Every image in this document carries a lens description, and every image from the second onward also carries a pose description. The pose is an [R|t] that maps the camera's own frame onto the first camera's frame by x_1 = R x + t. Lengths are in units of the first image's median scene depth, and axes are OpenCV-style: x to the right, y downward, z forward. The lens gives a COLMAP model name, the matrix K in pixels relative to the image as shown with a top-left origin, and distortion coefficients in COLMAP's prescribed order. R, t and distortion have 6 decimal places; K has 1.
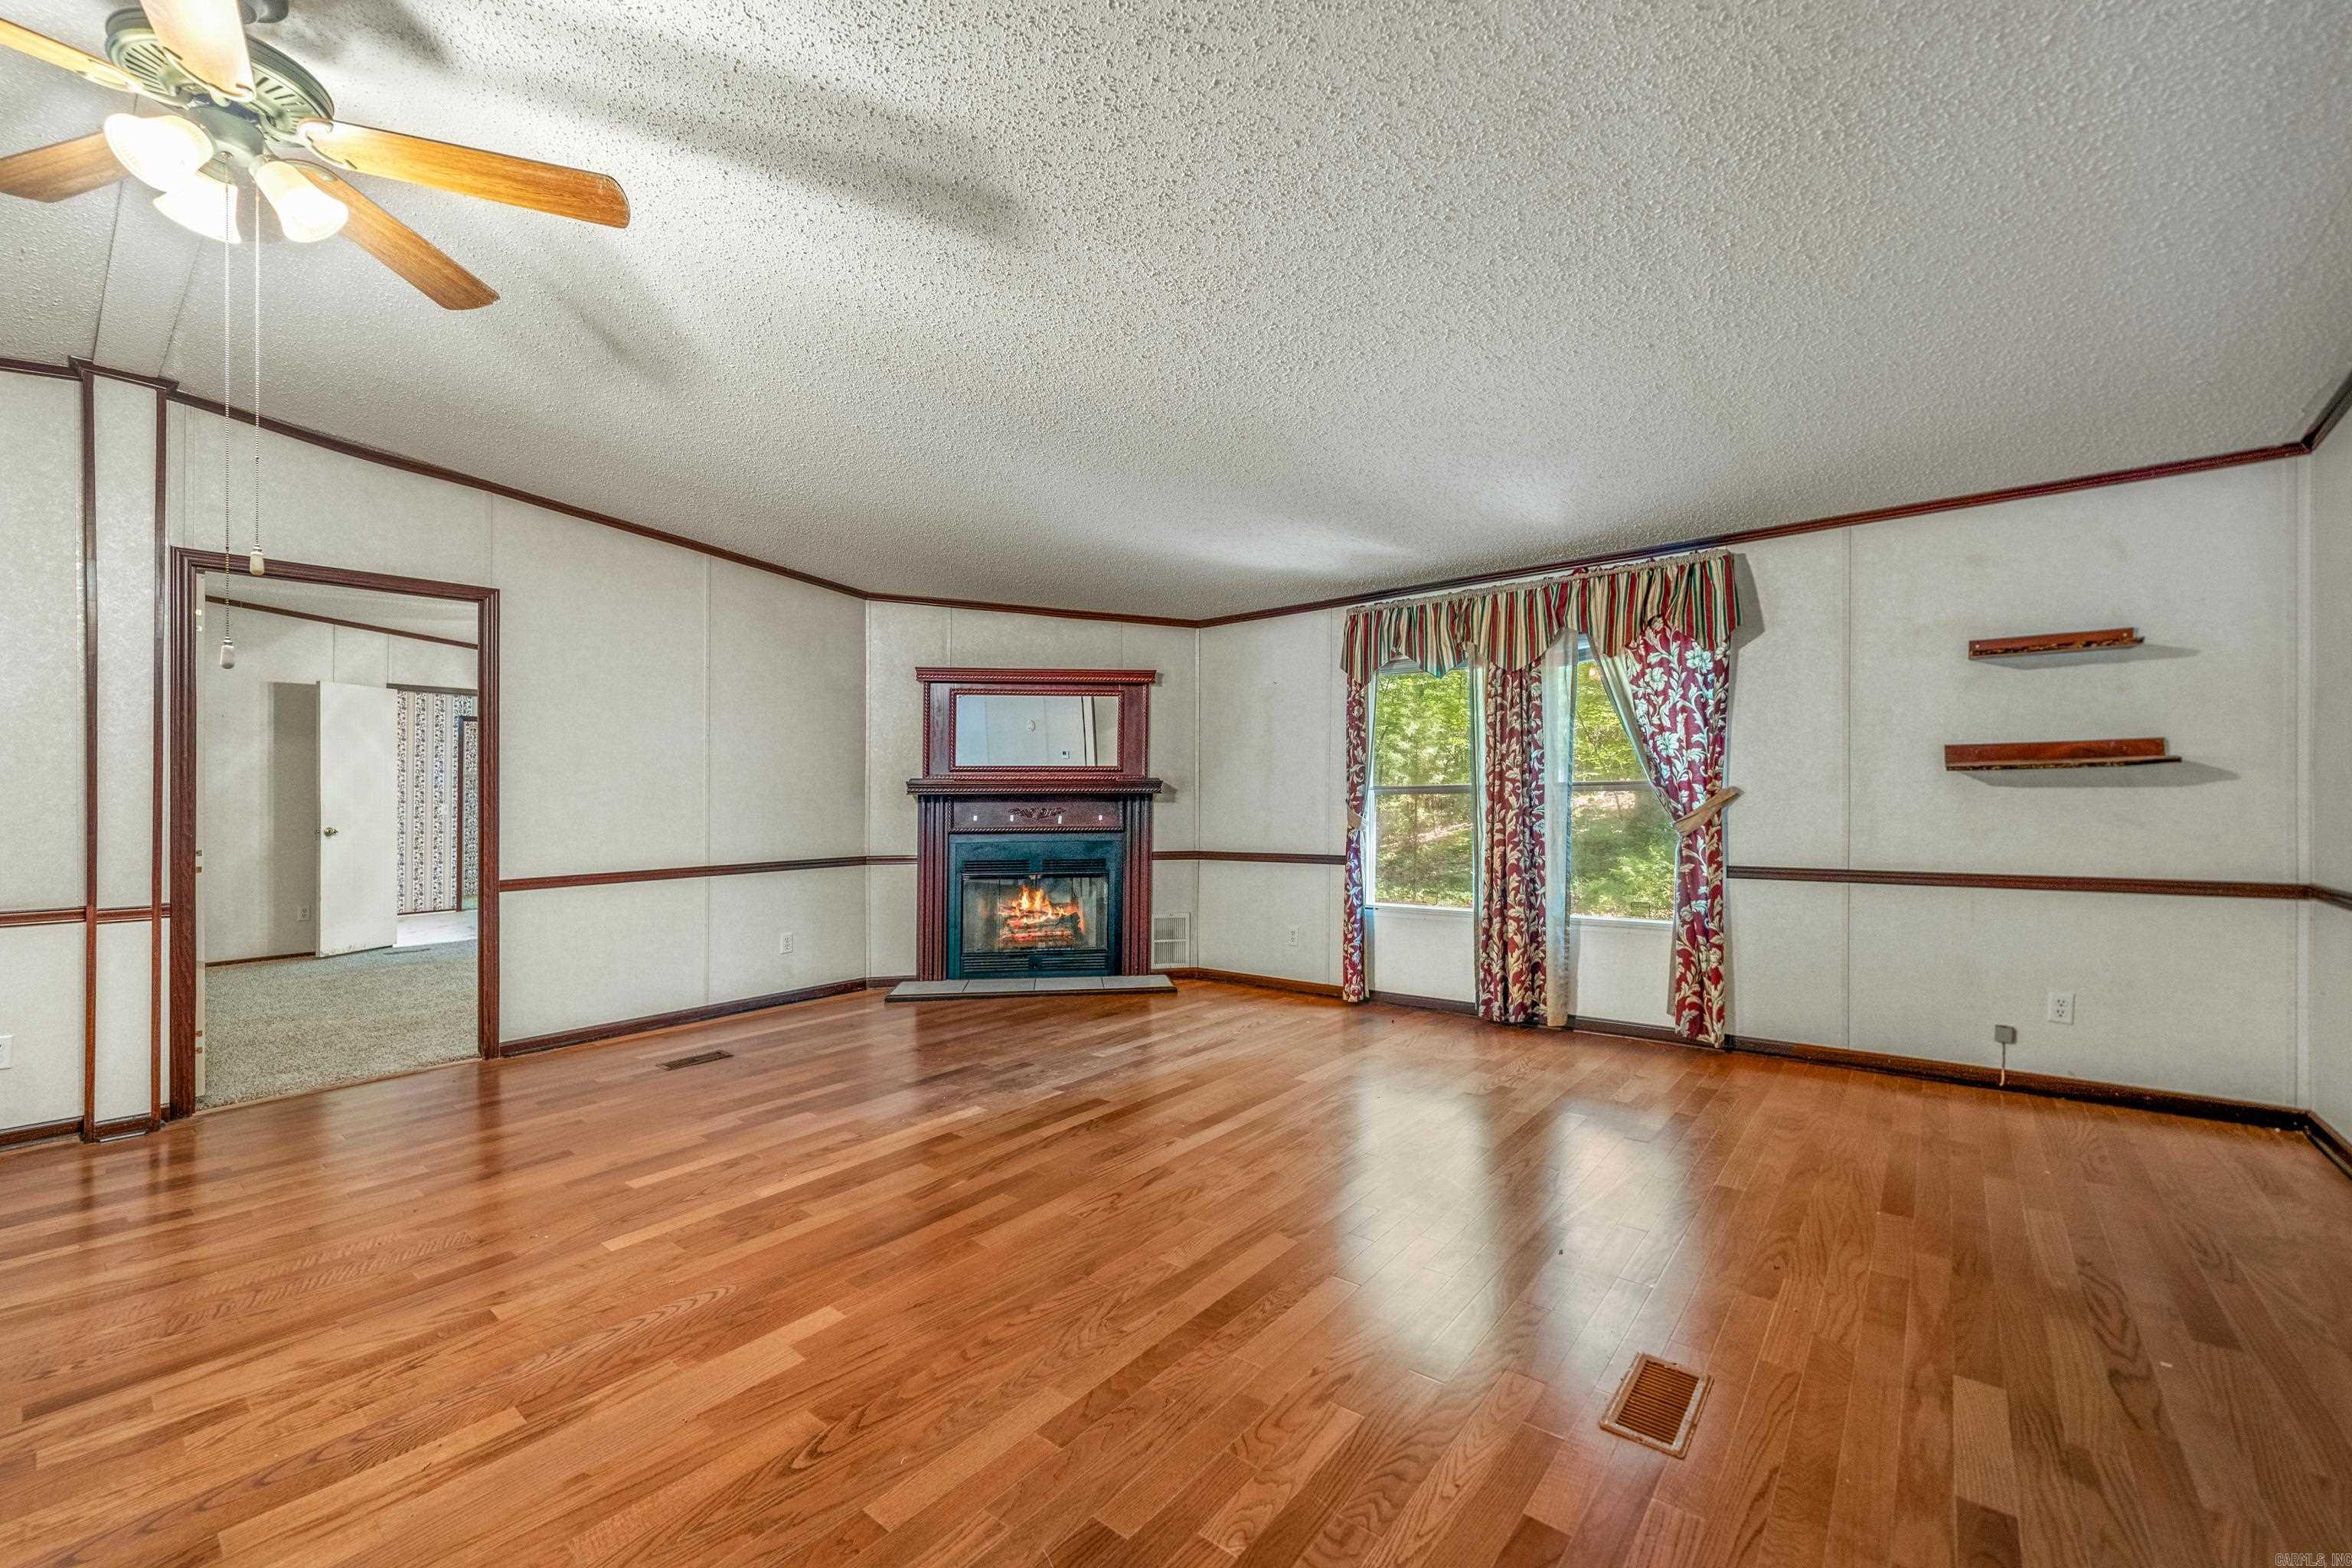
lens RADIAL K [[941.2, 0, 1144.2], [0, 941.2, 798.8], [0, 0, 1]] dist [-0.008865, 0.000071]
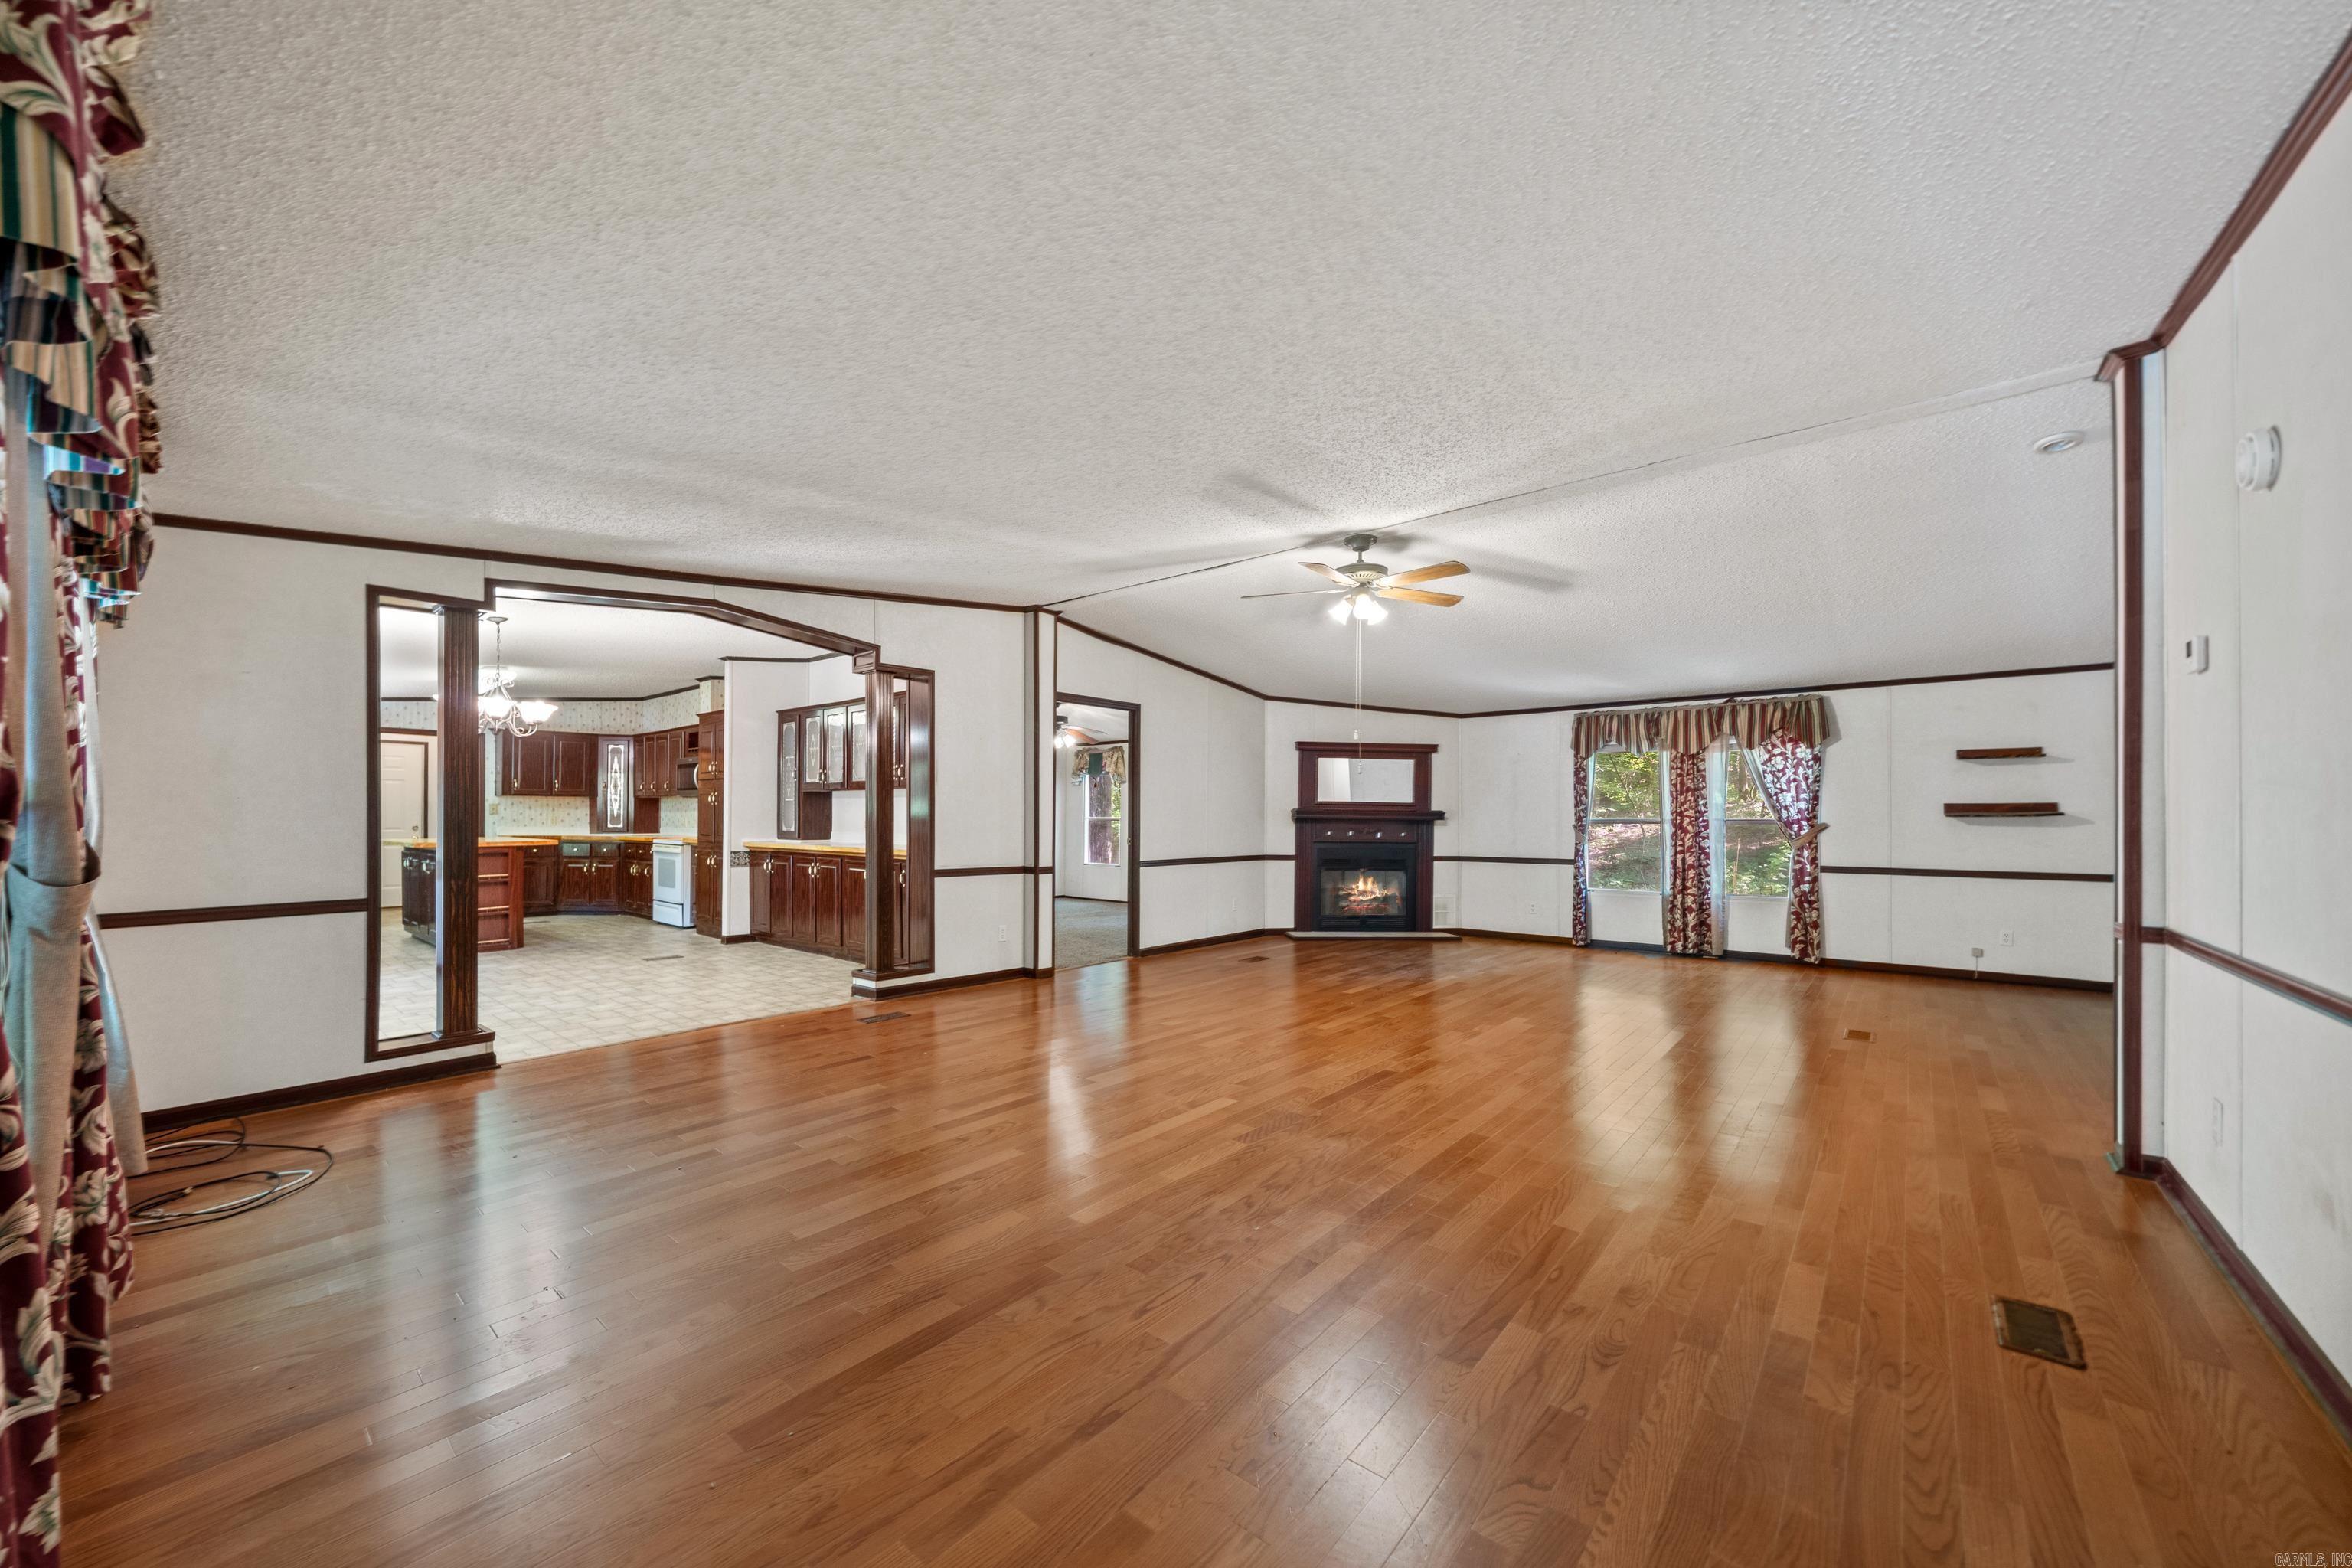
lens RADIAL K [[885.0, 0, 1136.4], [0, 885.0, 796.5], [0, 0, 1]] dist [0.006604, 0.000946]
pose [[0.999684, 0.016557, -0.018911, -0.636874], [-0.017071, 0.999481, -0.027326, 0.006050], [0.018448, 0.027640, 0.999448, -0.712979]]
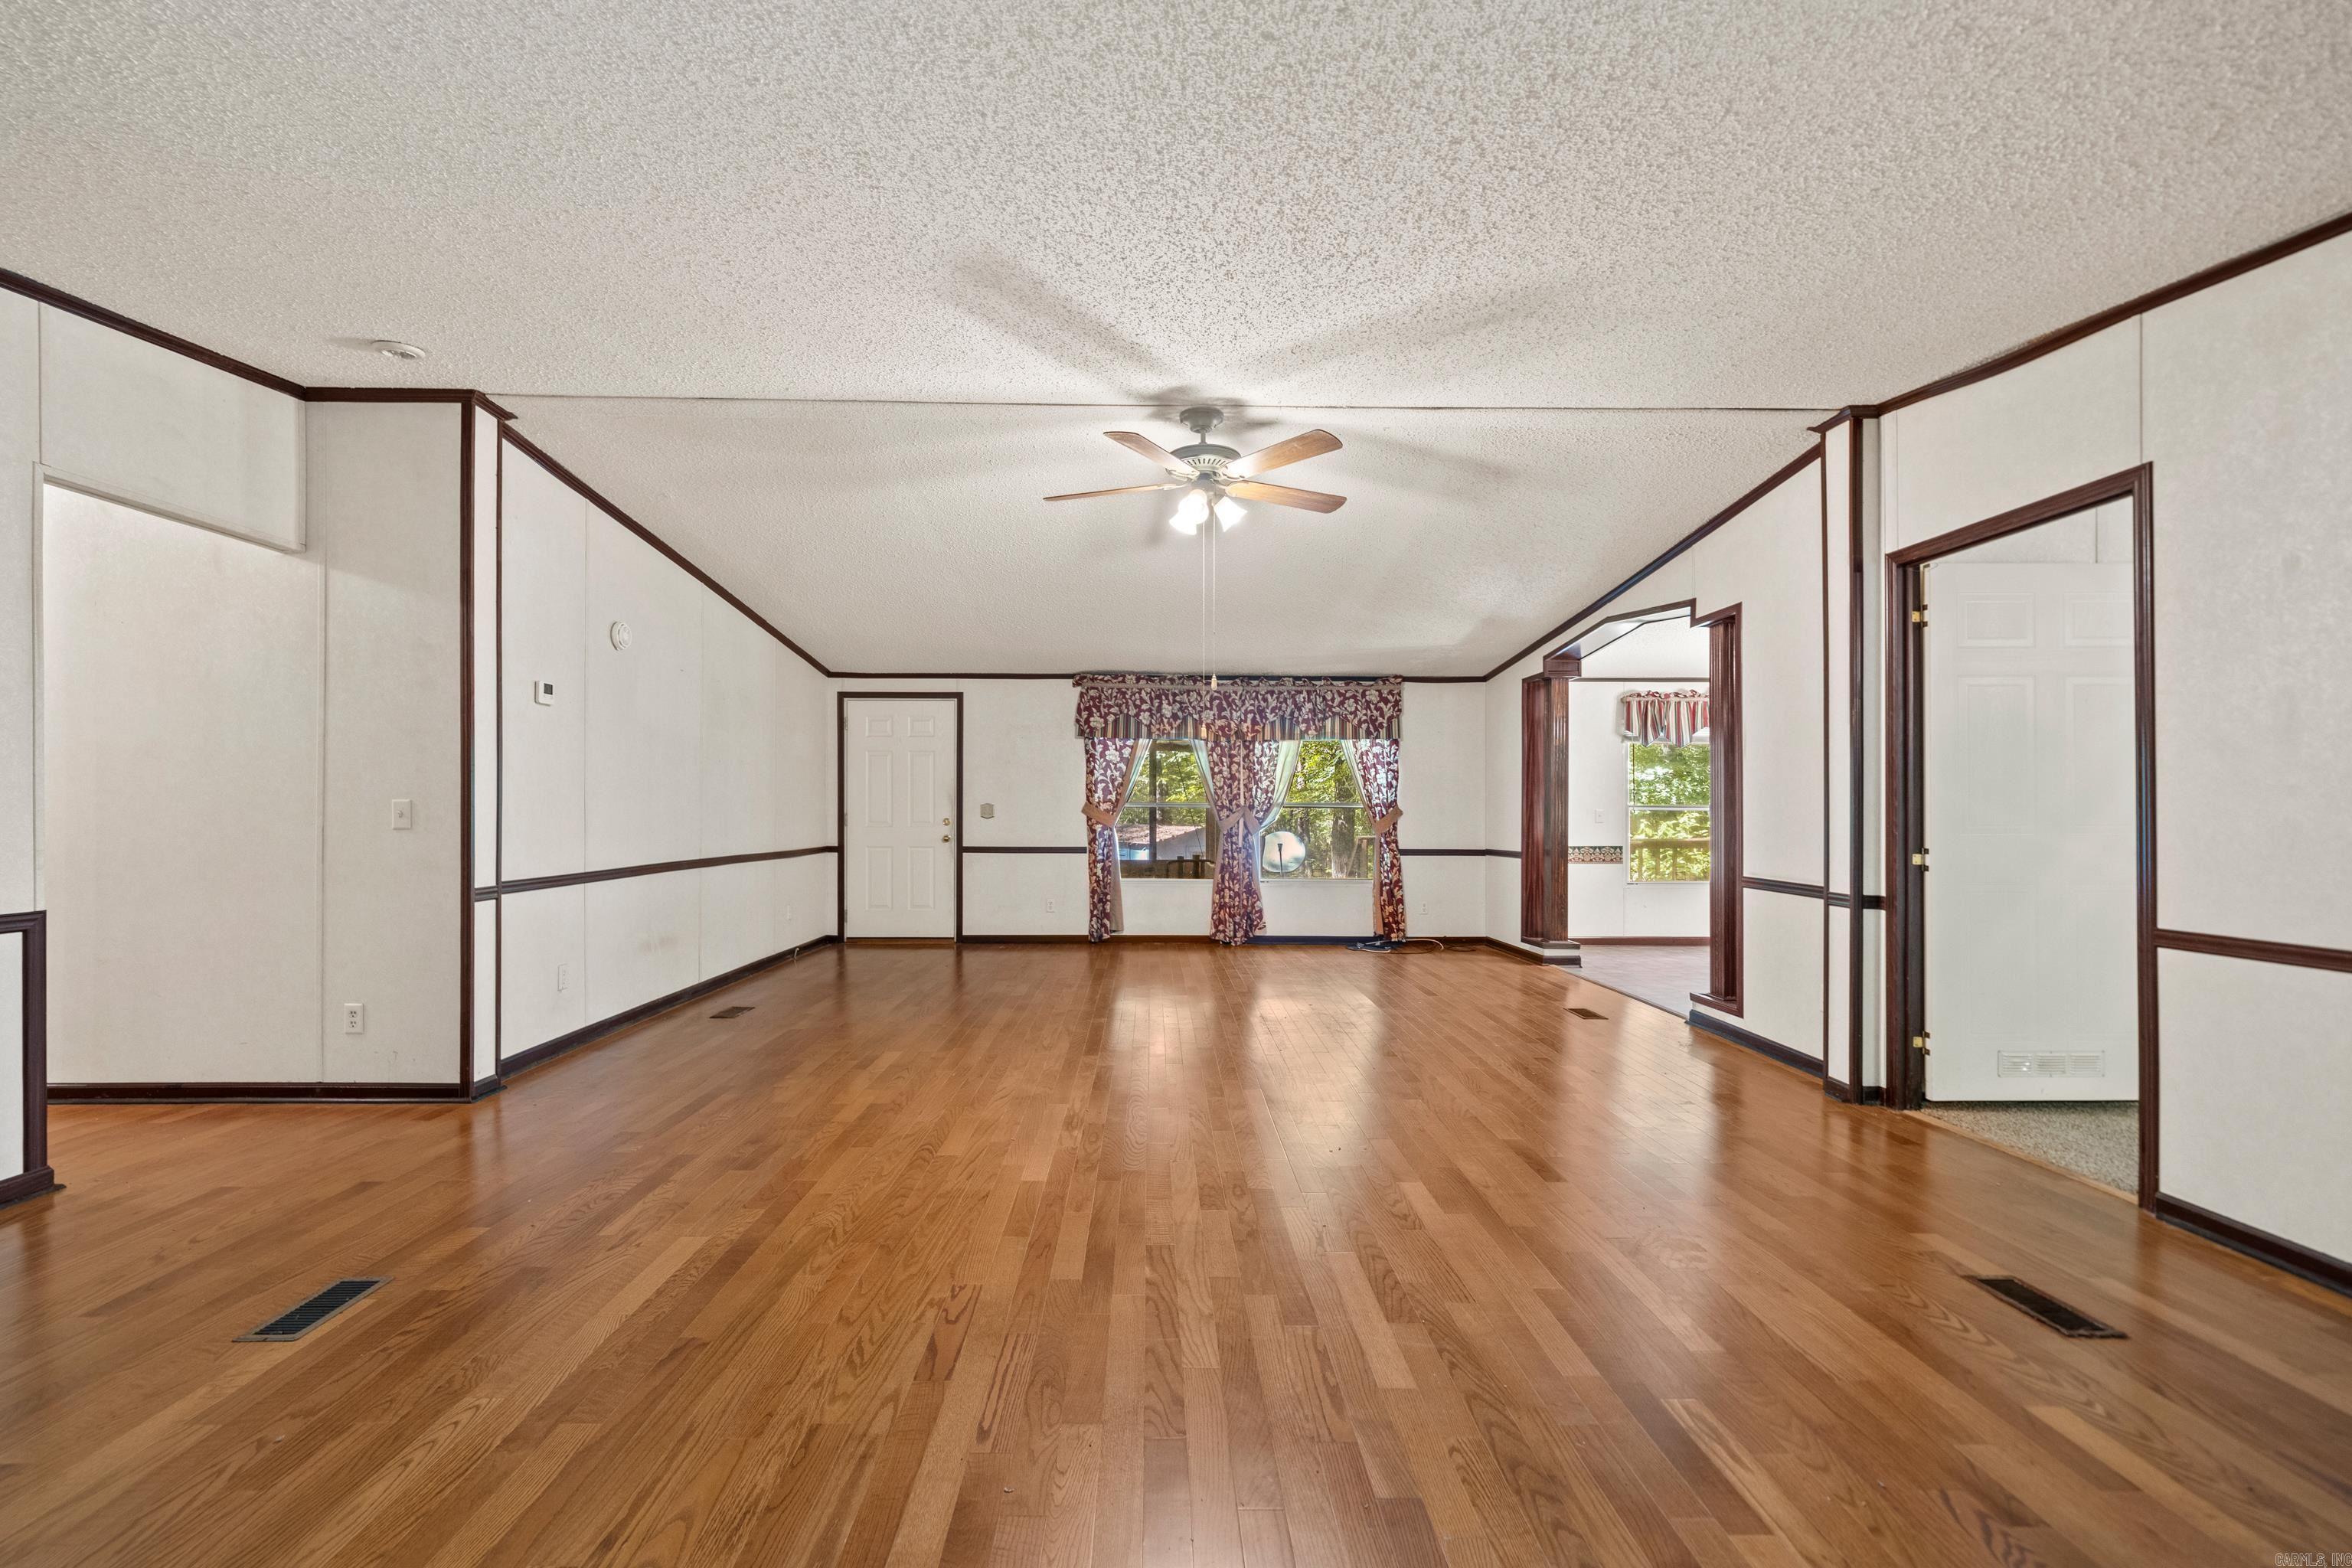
lens RADIAL K [[1000.1, 0, 1181.0], [0, 1000.1, 793.7], [0, 0, 1]] dist [-0.002140, -0.000205]
pose [[-0.739576, 0.001261, -0.673072, 0.223847], [0.005961, 0.999971, -0.004676, -0.002977], [0.673047, -0.007470, -0.739562, 1.012636]]
